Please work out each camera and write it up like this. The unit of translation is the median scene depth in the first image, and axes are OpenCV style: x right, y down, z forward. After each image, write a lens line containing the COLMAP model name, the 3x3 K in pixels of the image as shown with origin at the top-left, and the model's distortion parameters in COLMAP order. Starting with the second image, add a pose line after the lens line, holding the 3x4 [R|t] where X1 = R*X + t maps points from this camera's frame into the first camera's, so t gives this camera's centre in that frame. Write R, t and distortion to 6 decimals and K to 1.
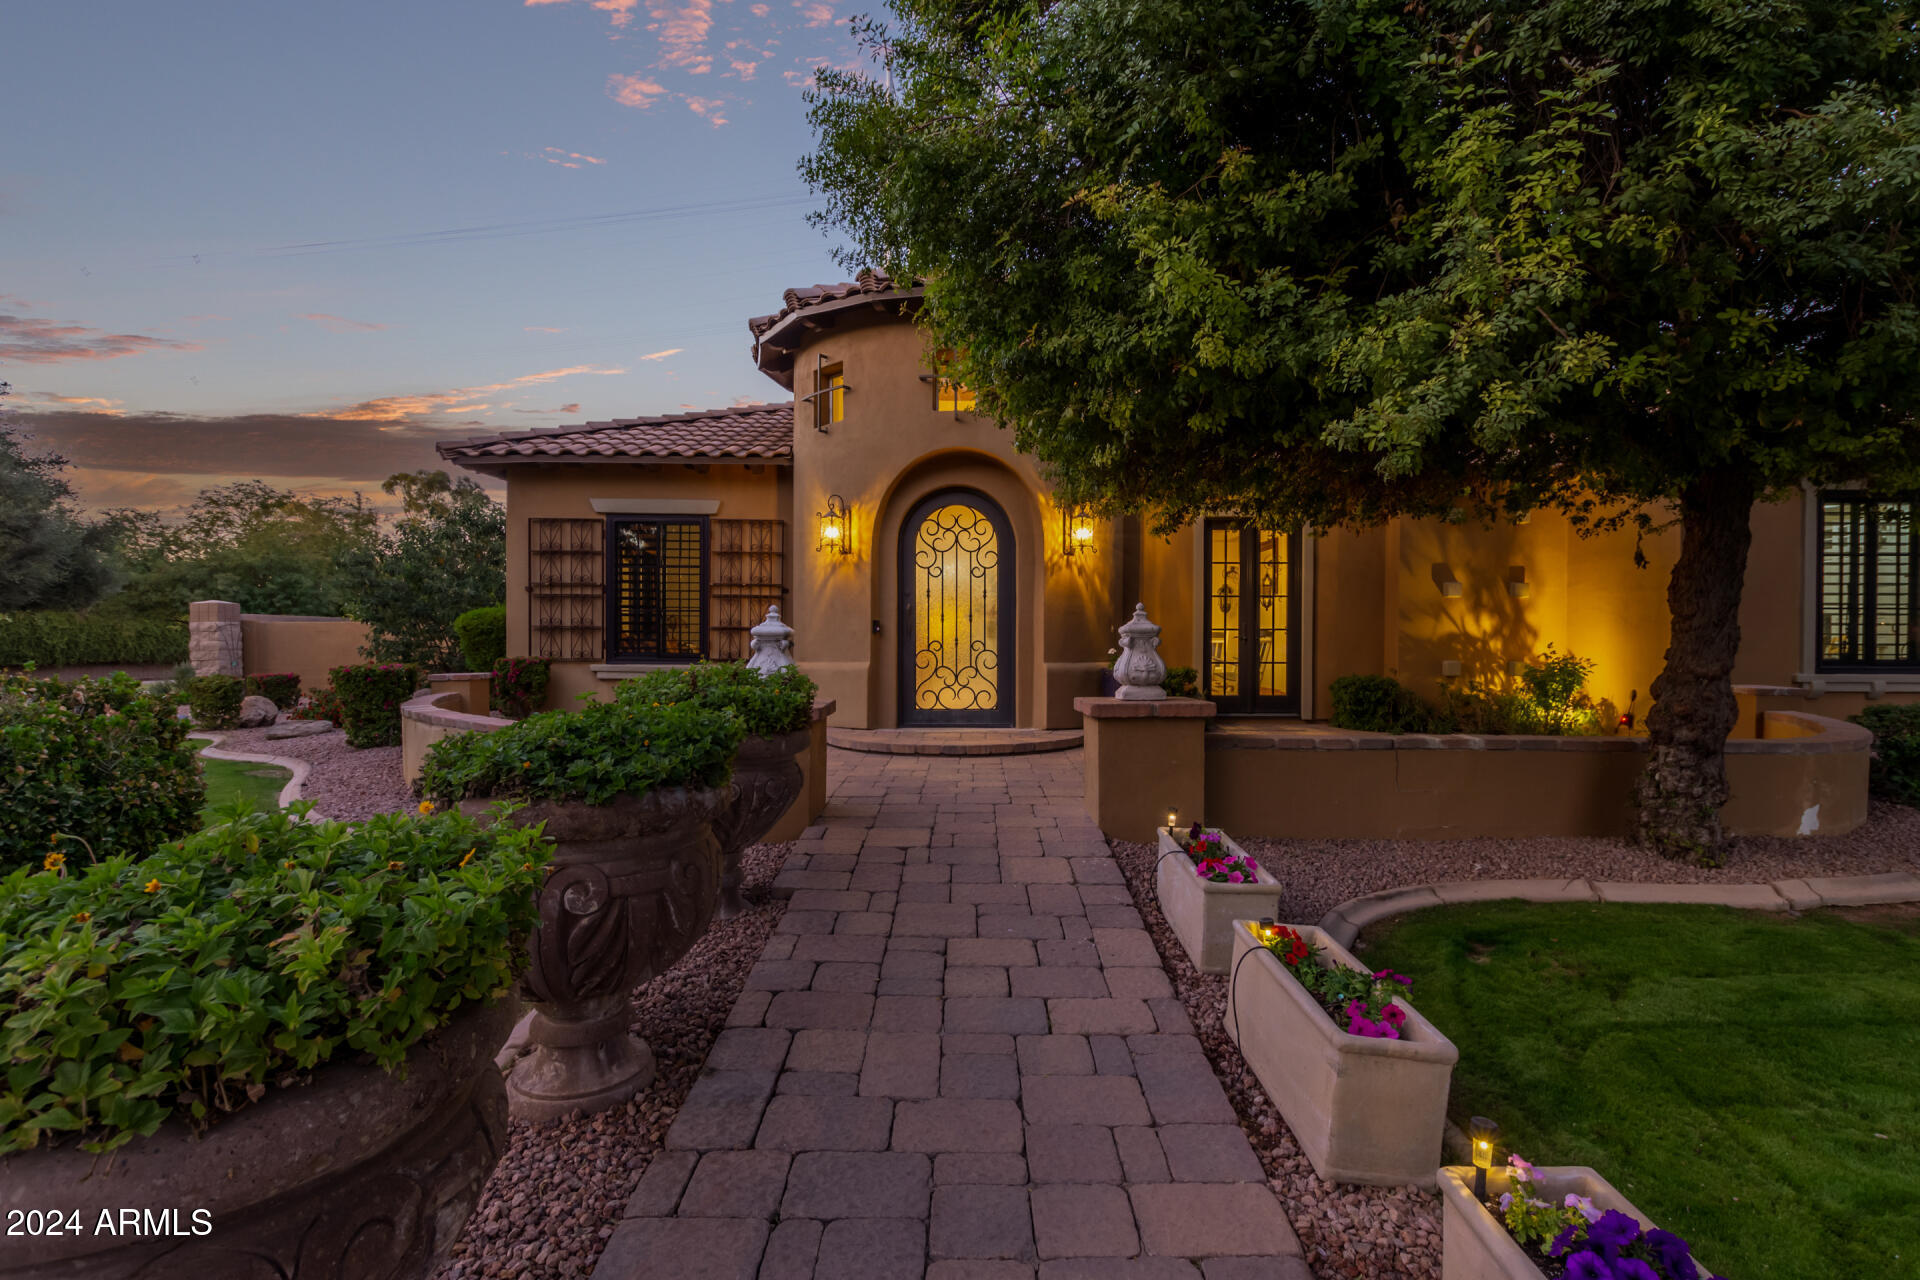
lens RADIAL K [[882.7, 0, 963.3], [0, 882.7, 642.8], [0, 0, 1]] dist [0.001730, 0.000476]
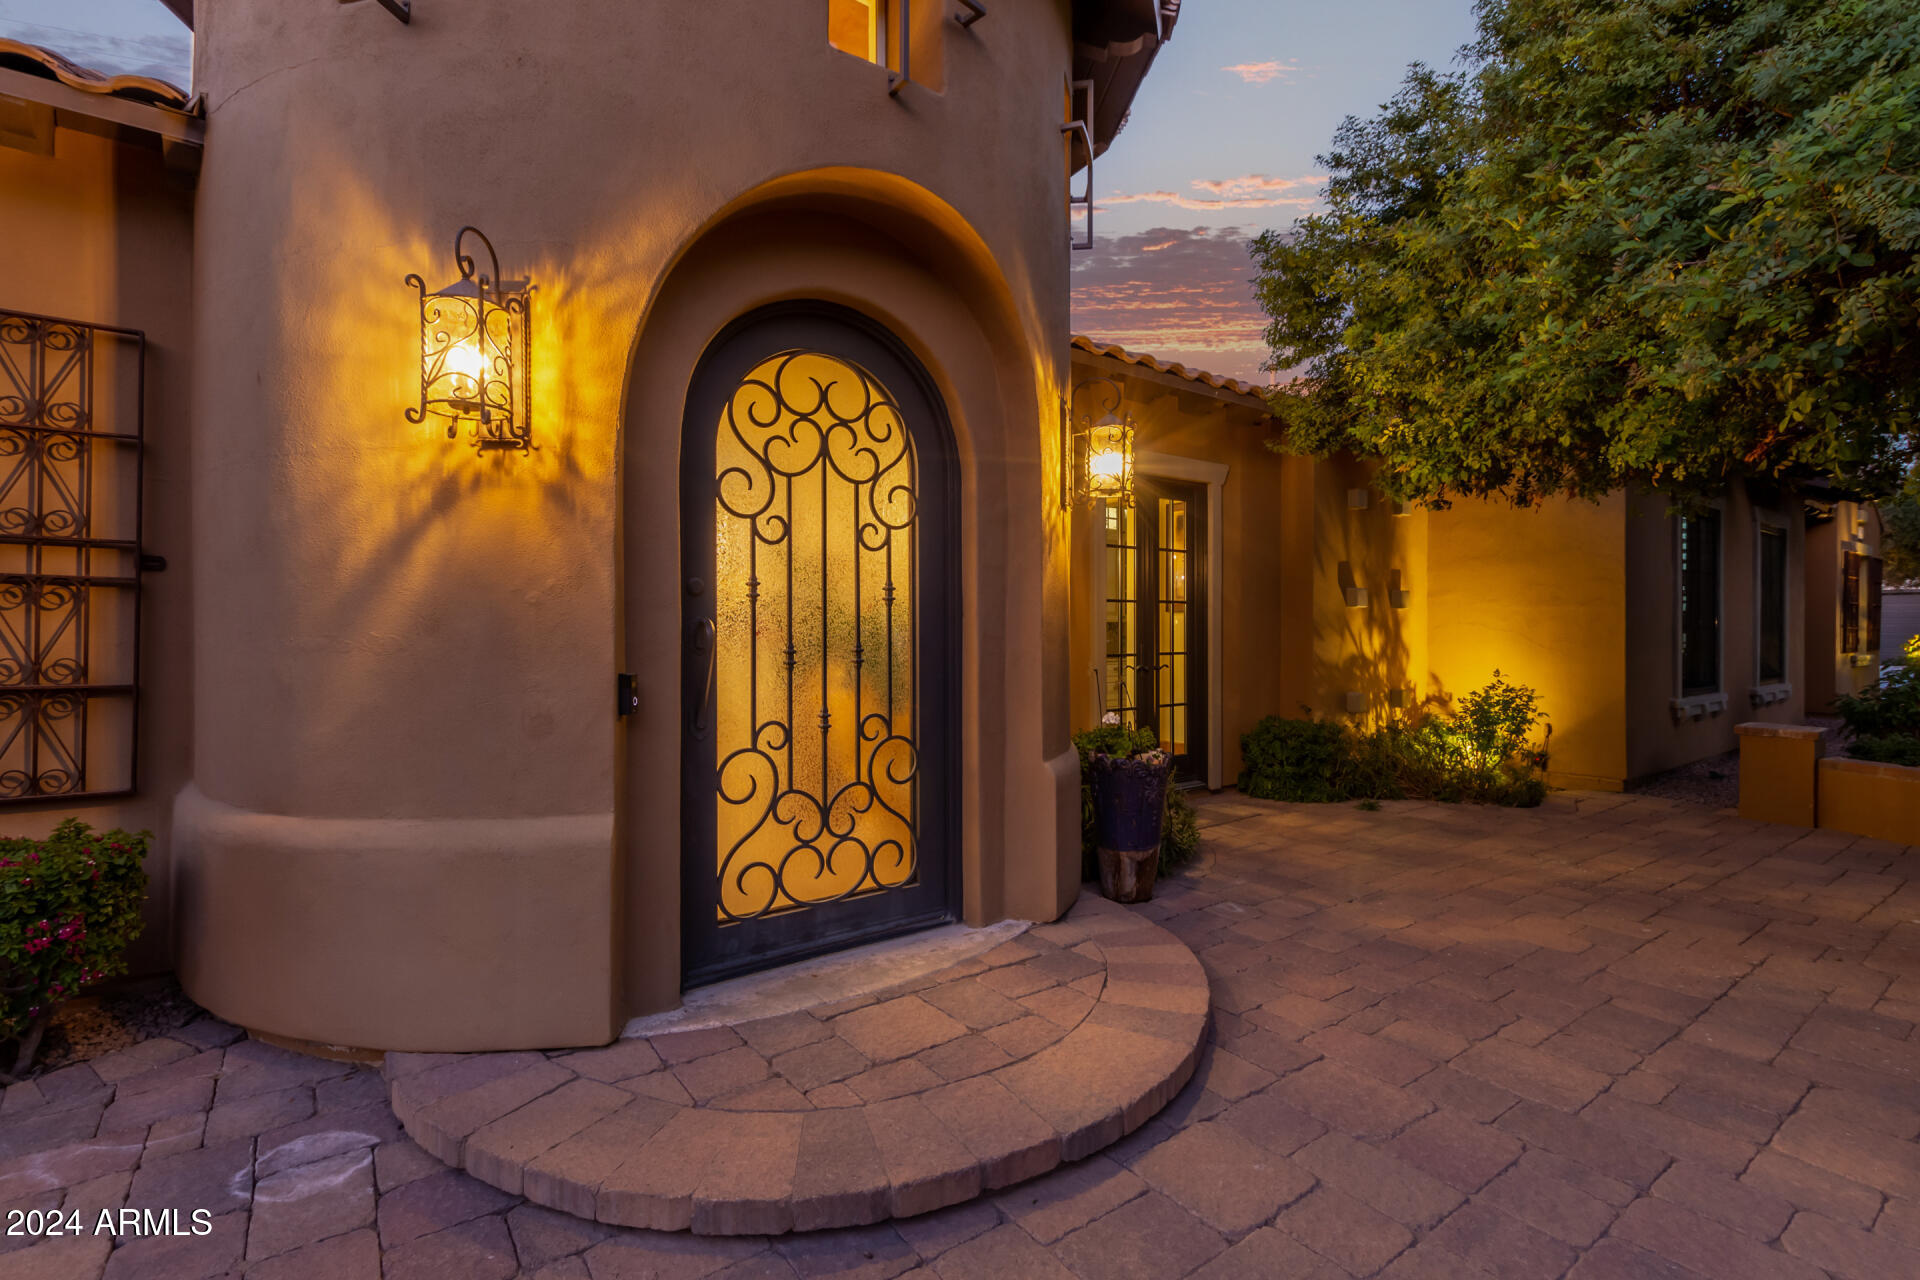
lens RADIAL K [[882.7, 0, 957.6], [0, 882.7, 631.7], [0, 0, 1]] dist [0.001730, 0.000476]
pose [[0.796025, -0.006778, 0.605226, -0.188529], [0.003954, 0.999974, 0.005999, -0.040796], [-0.605251, -0.002382, 0.796031, 0.668592]]
